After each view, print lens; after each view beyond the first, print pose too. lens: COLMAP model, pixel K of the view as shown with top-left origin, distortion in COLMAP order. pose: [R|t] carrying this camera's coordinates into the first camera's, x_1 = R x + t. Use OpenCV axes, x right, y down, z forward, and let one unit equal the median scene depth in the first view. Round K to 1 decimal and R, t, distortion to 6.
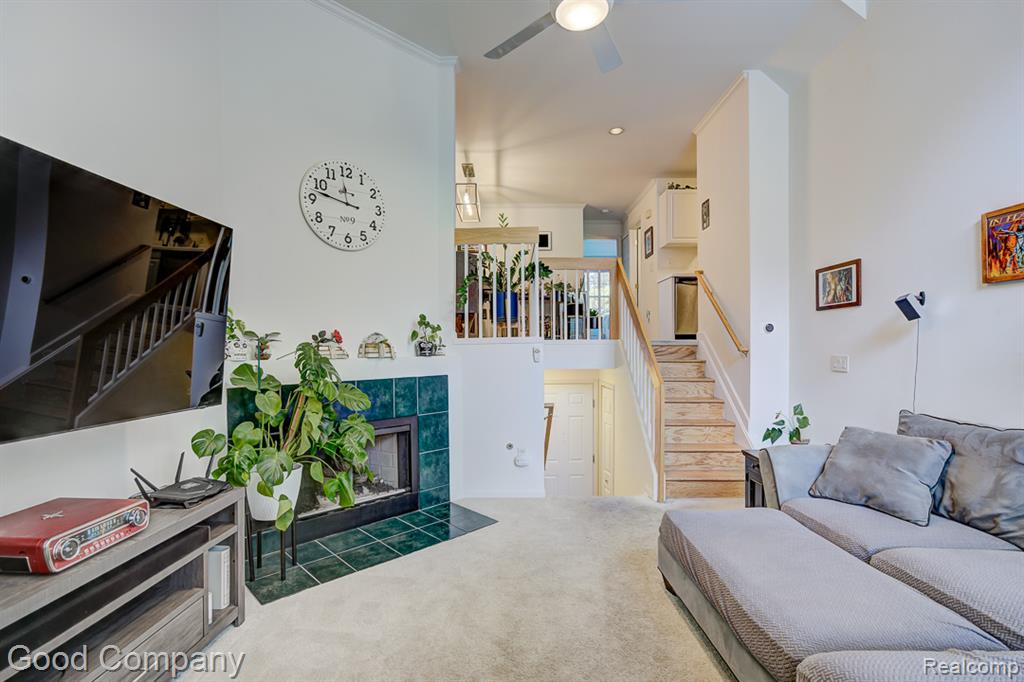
lens RADIAL K [[470.1, 0, 510.8], [0, 470.1, 342.5], [0, 0, 1]] dist [-0.002996, -0.000049]
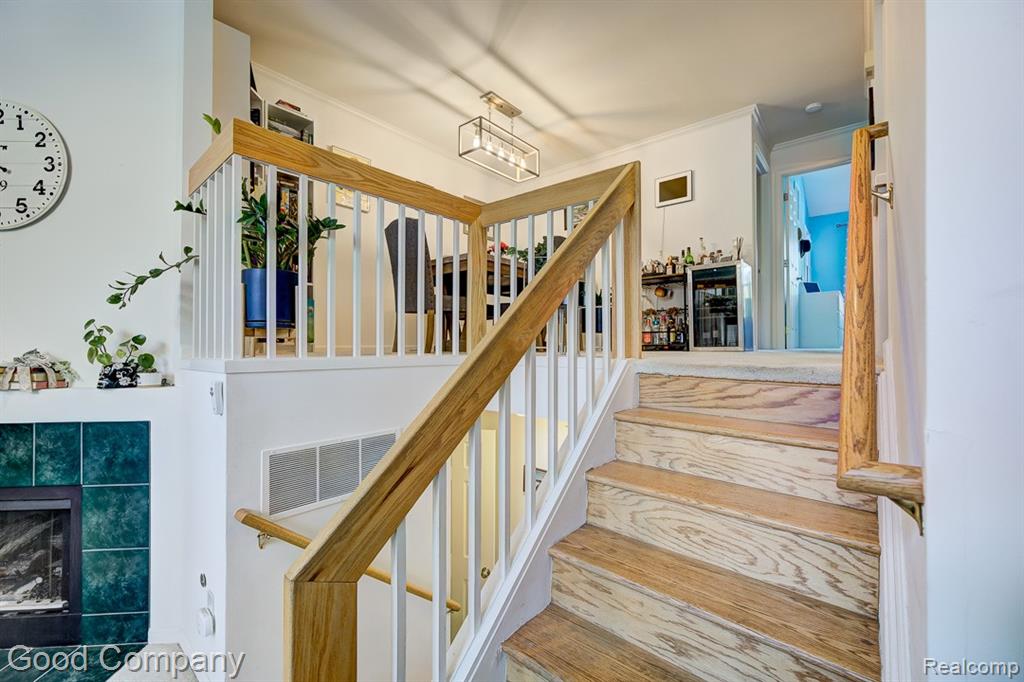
lens RADIAL K [[419.1, 0, 511.5], [0, 419.1, 341.3], [0, 0, 1]] dist [-0.002057, 0.000488]
pose [[0.754217, -0.001417, -0.656624, 0.559917], [0.000385, 0.999998, -0.001715, -0.029695], [0.656625, 0.001041, 0.754216, 0.934483]]
